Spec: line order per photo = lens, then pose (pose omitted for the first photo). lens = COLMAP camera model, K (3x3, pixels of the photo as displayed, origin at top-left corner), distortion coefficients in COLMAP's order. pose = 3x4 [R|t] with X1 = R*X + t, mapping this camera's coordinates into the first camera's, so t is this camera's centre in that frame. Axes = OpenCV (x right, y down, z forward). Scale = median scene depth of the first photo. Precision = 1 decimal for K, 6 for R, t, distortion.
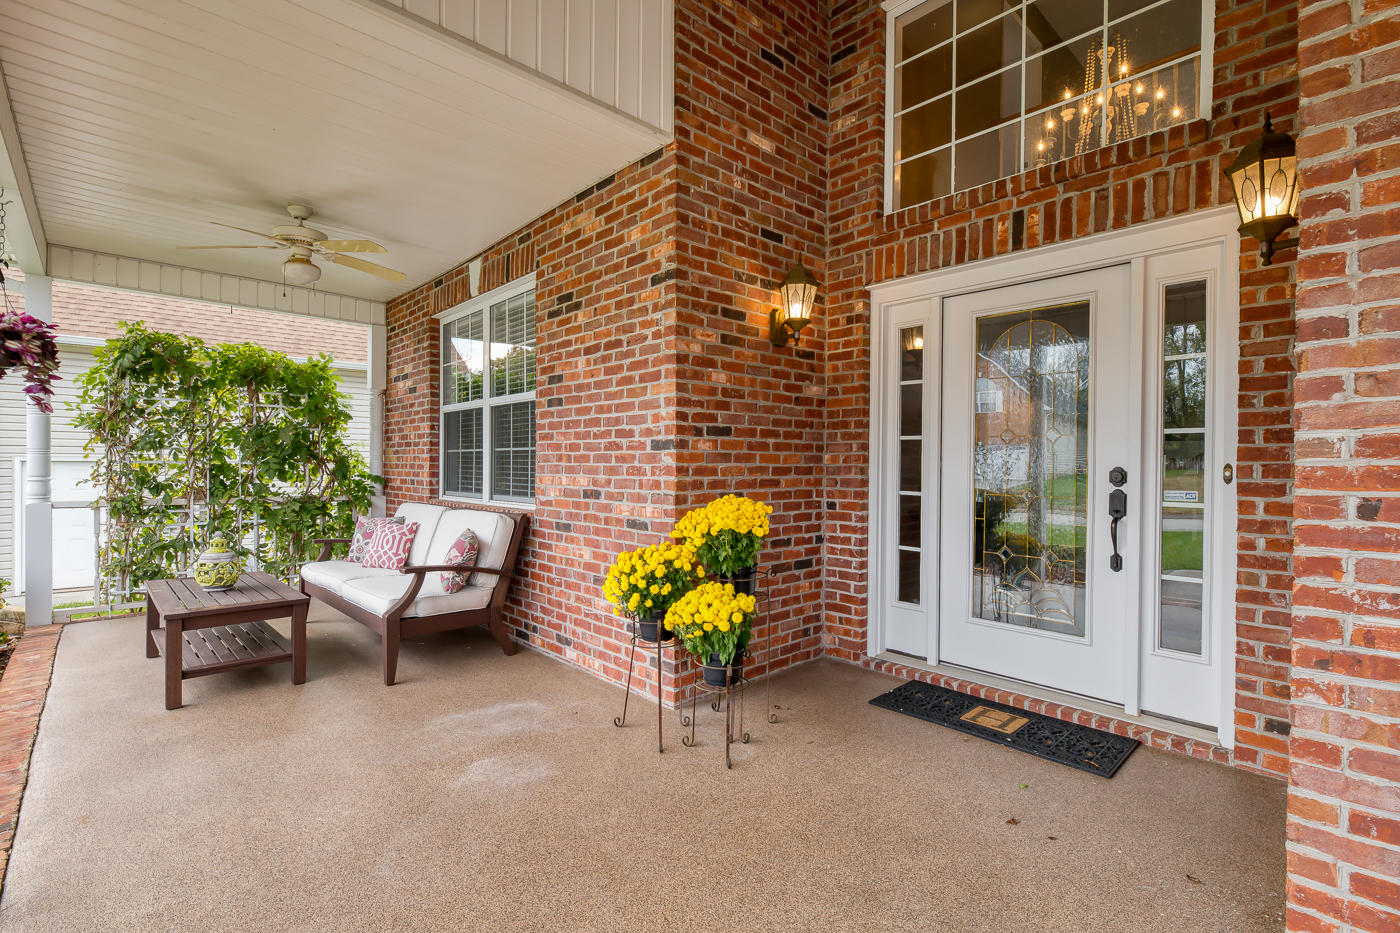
lens RADIAL K [[644.2, 0, 699.7], [0, 644.2, 467.7], [0, 0, 1]] dist [0.003134, -0.000552]
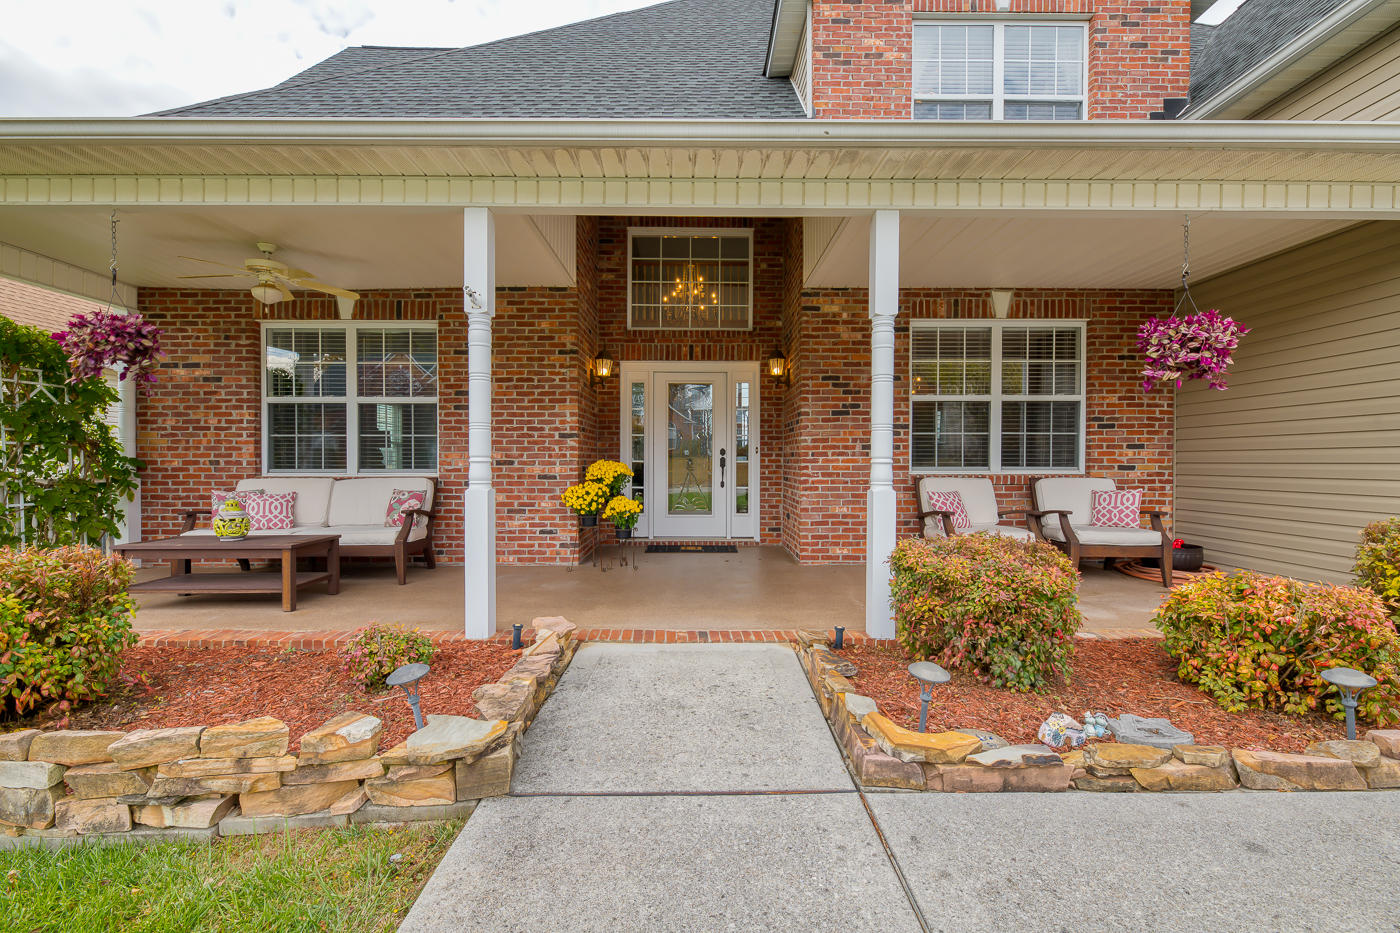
lens RADIAL K [[583.4, 0, 702.3], [0, 583.4, 464.4], [0, 0, 1]] dist [-0.000747, -0.000068]
pose [[0.676695, -0.011017, 0.736181, -1.075479], [0.007542, 0.999939, 0.008031, 0.041006], [-0.736225, 0.000117, 0.676737, -0.516613]]
